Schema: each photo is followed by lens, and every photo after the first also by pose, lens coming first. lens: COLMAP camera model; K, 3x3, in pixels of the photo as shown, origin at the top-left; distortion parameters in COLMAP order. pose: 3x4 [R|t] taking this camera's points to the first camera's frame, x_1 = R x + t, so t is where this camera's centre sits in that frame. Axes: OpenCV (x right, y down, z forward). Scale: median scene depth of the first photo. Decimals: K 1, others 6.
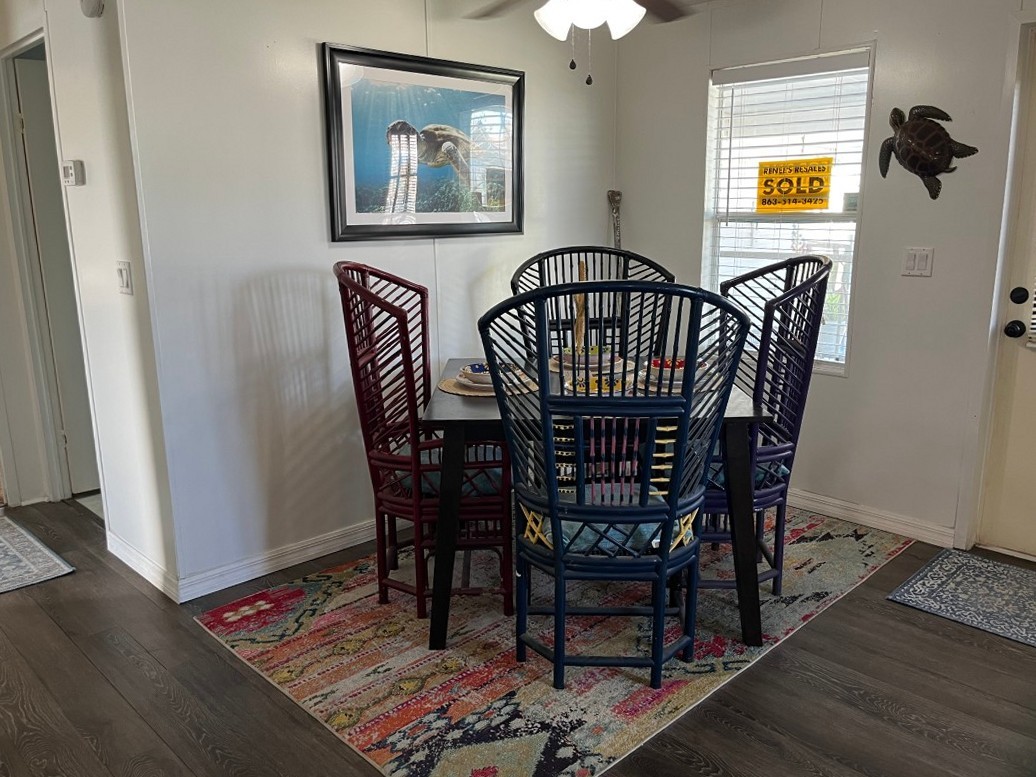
lens RADIAL K [[828.7, 0, 514.1], [0, 828.7, 395.5], [0, 0, 1]] dist [0.056527, -0.061001]
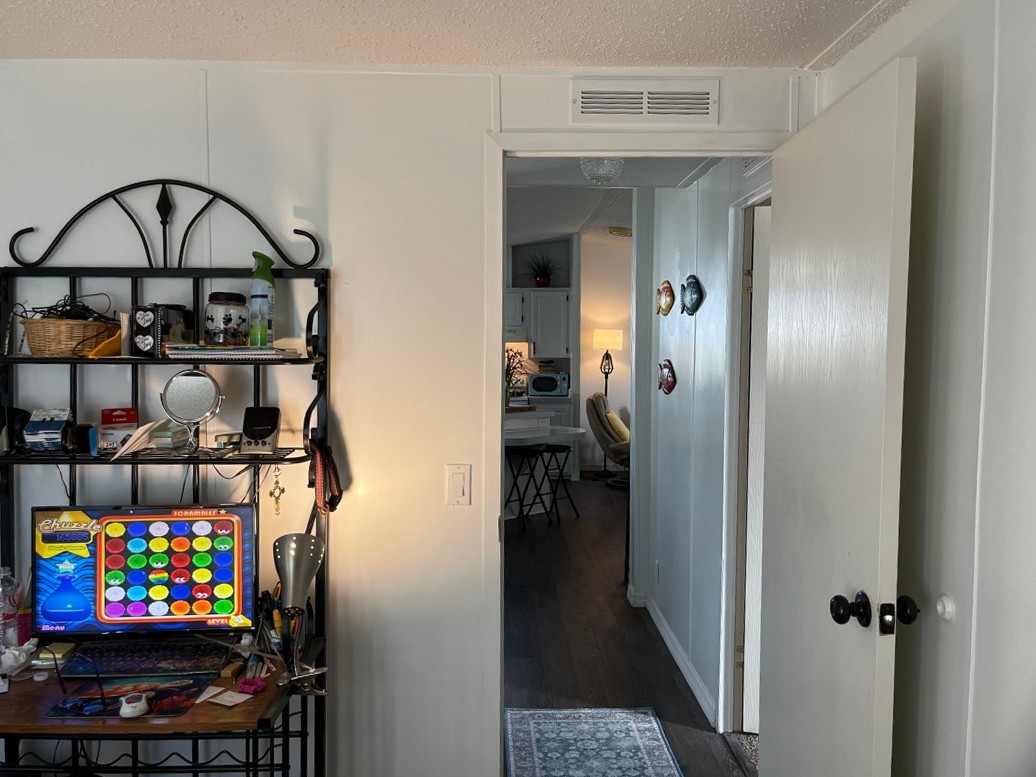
lens RADIAL K [[787.6, 0, 519.2], [0, 787.6, 385.8], [0, 0, 1]] dist [0.056729, -0.083260]
pose [[-0.733505, -0.035280, 0.678768, -1.155391], [0.144815, 0.967610, 0.206786, -0.373330], [-0.664077, 0.249974, -0.704638, 1.529949]]
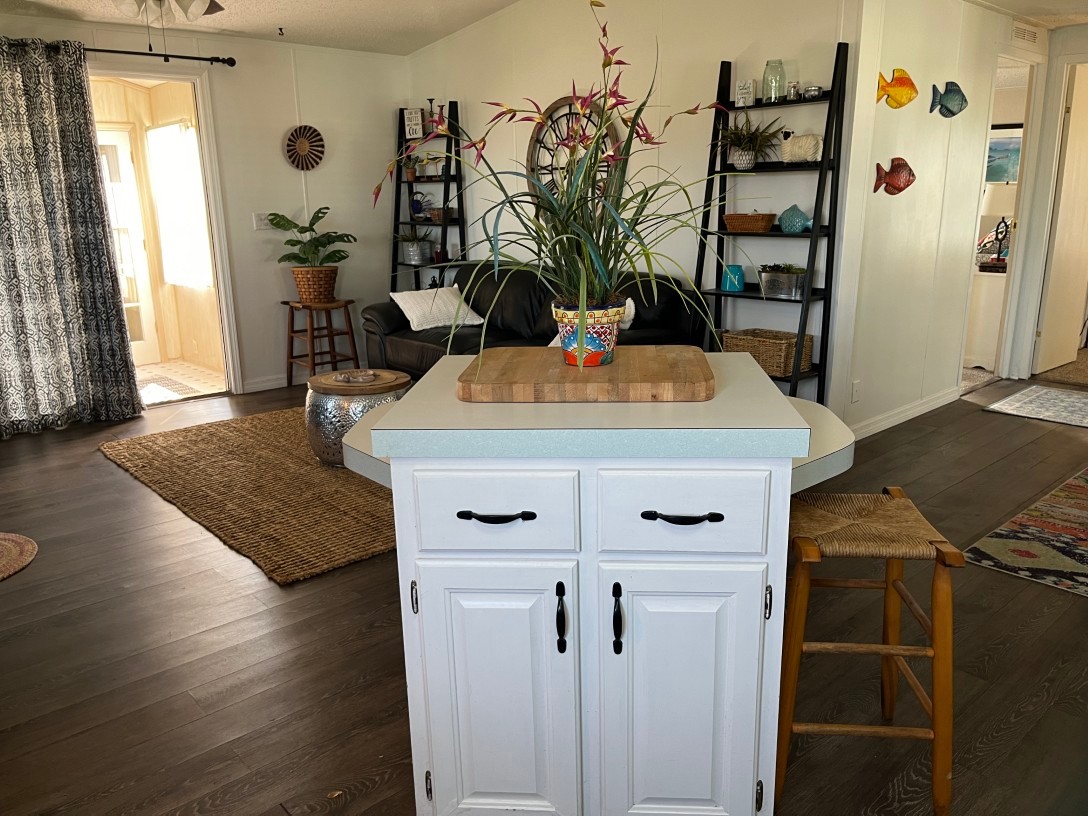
lens RADIAL K [[827.2, 0, 538.4], [0, 827.2, 414.7], [0, 0, 1]] dist [0.056729, -0.083260]
pose [[-0.042756, 0.266284, -0.962946, 0.811042], [-0.203652, 0.941268, 0.269332, 0.004302], [0.978109, 0.207621, 0.013985, 0.059883]]
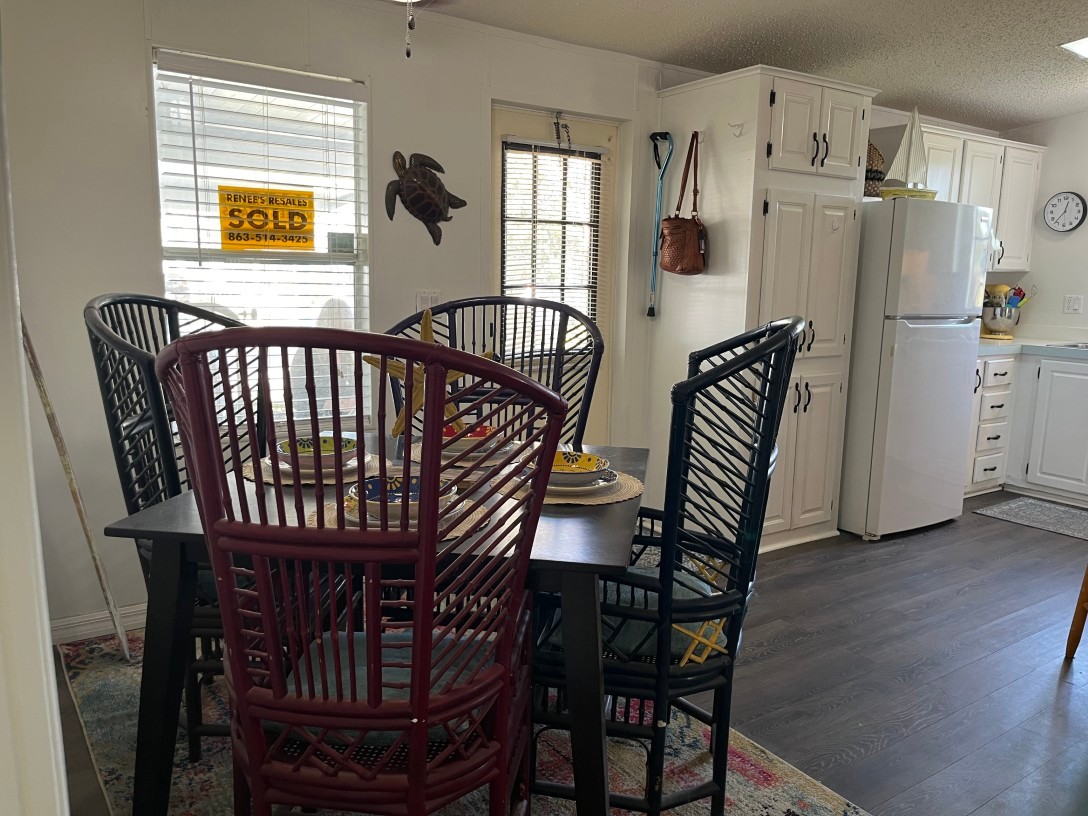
lens RADIAL K [[827.2, 0, 548.9], [0, 827.2, 413.0], [0, 0, 1]] dist [0.056729, -0.083260]
pose [[0.159945, -0.151673, 0.975404, -0.507835], [0.194715, 0.973558, 0.119458, -0.119620], [-0.967731, 0.170819, 0.185249, 0.673790]]
